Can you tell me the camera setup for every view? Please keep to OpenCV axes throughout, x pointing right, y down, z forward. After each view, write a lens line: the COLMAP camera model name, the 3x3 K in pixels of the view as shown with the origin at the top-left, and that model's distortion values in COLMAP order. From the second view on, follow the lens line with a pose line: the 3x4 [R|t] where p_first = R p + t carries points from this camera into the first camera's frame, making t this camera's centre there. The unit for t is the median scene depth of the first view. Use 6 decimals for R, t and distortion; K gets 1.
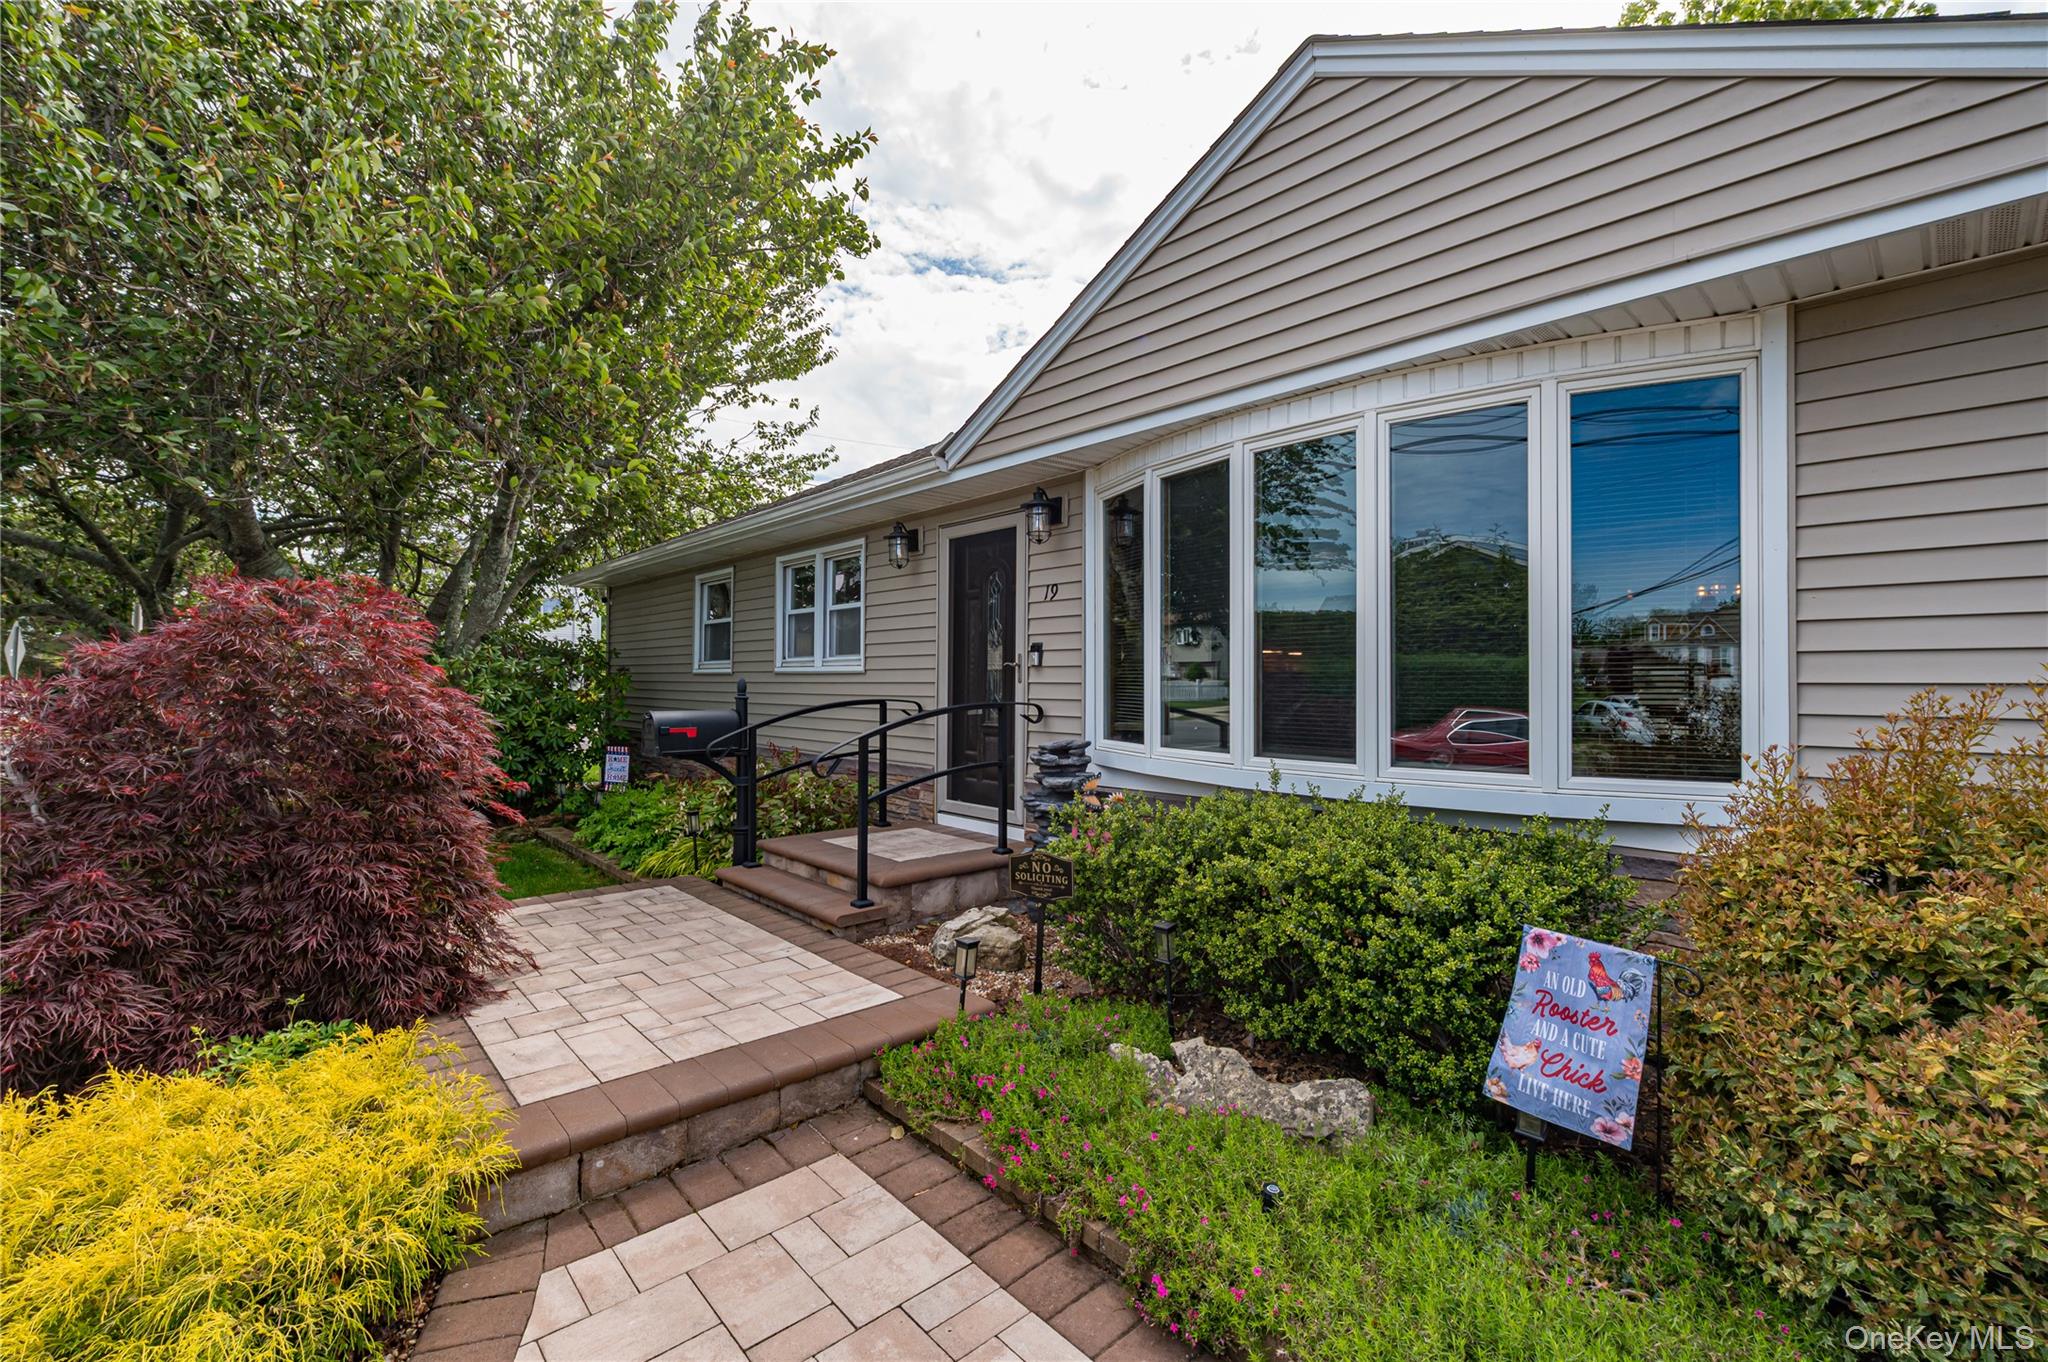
lens RADIAL K [[874.6, 0, 1027.1], [0, 874.6, 686.5], [0, 0, 1]] dist [-0.000823, -0.009783]
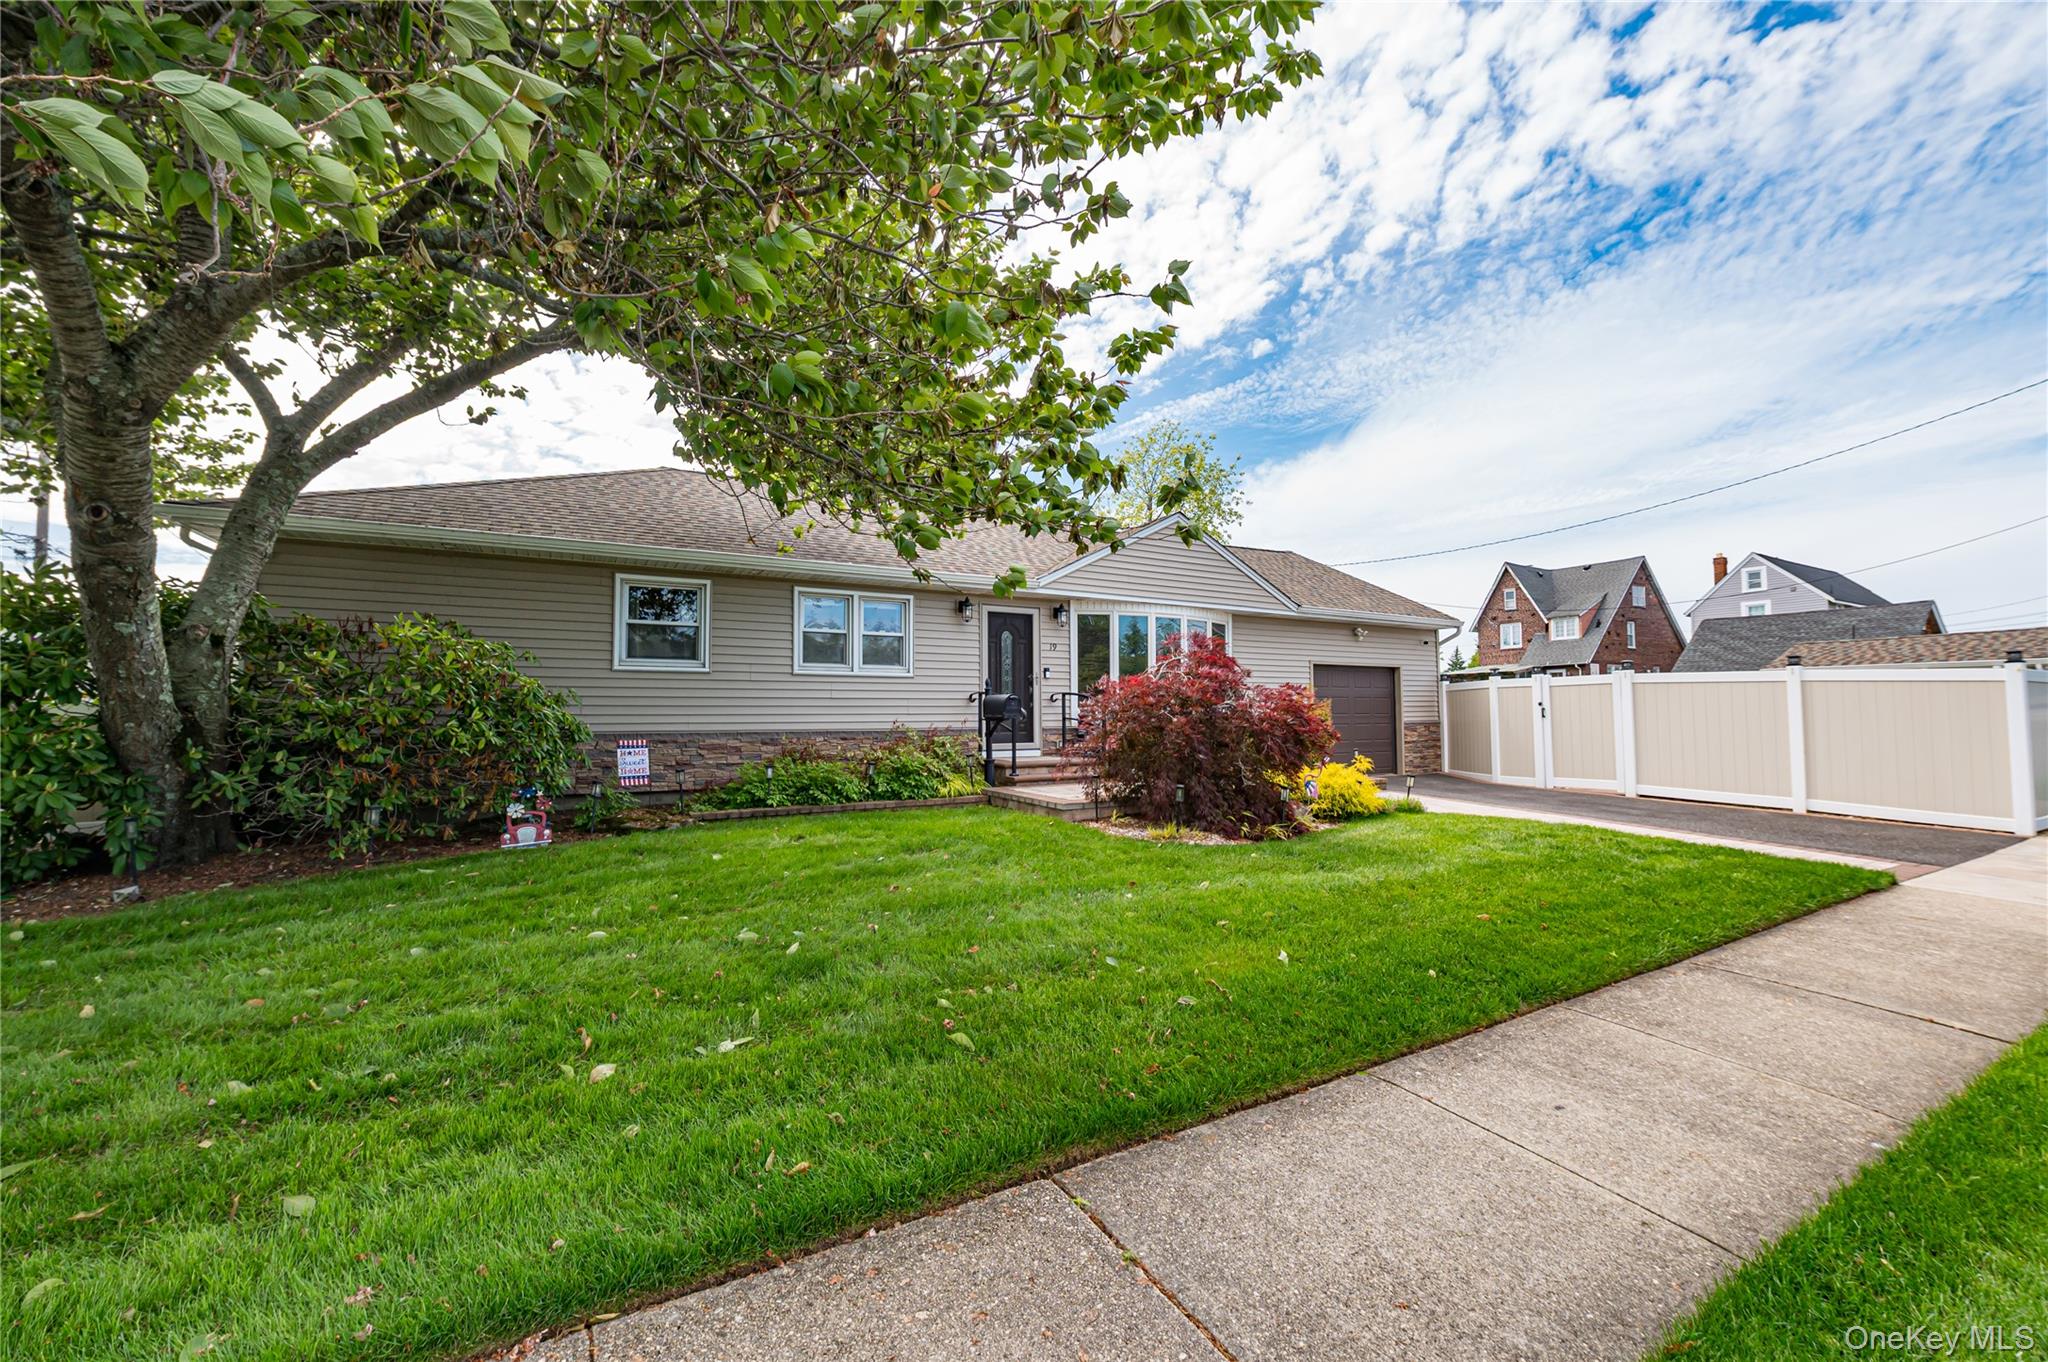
lens RADIAL K [[806.1, 0, 1023.8], [0, 806.1, 708.2], [0, 0, 1]] dist [-0.005532, -0.000011]
pose [[0.224819, 0.001240, 0.974400, -2.293120], [0.006985, 0.999971, -0.002884, 0.069212], [-0.974376, 0.007454, 0.224804, 0.647110]]
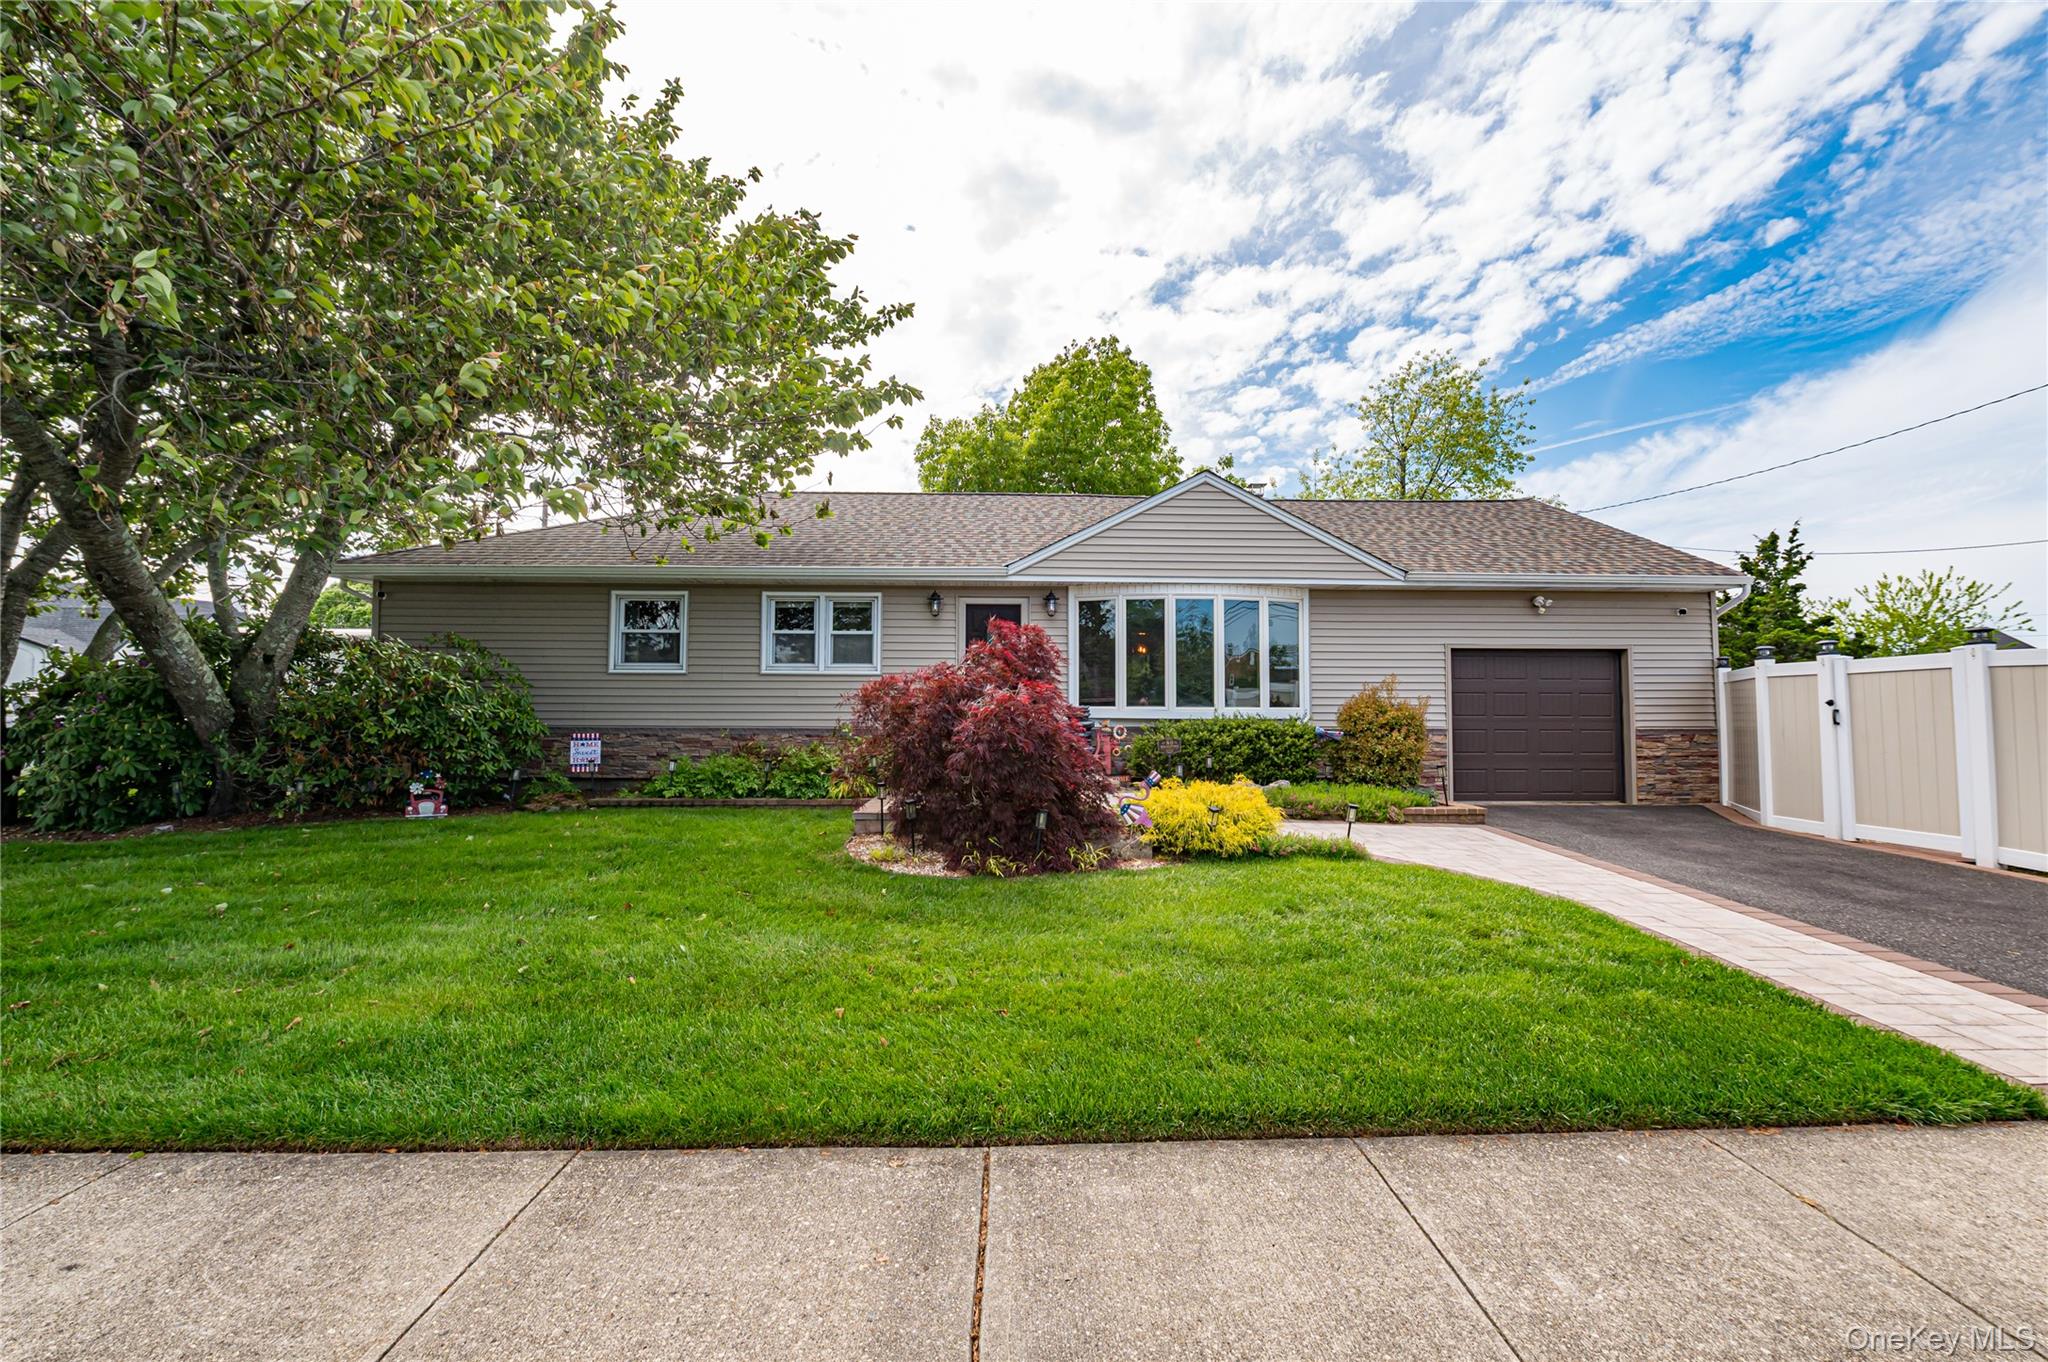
lens RADIAL K [[808.4, 0, 1024.0], [0, 808.4, 681.0], [0, 0, 1]] dist [-0.008865, 0.000471]
pose [[0.657227, 0.023212, 0.753335, -1.623837], [0.002542, 0.999452, -0.033013, 0.065427], [-0.753689, 0.023612, 0.656808, -0.269462]]
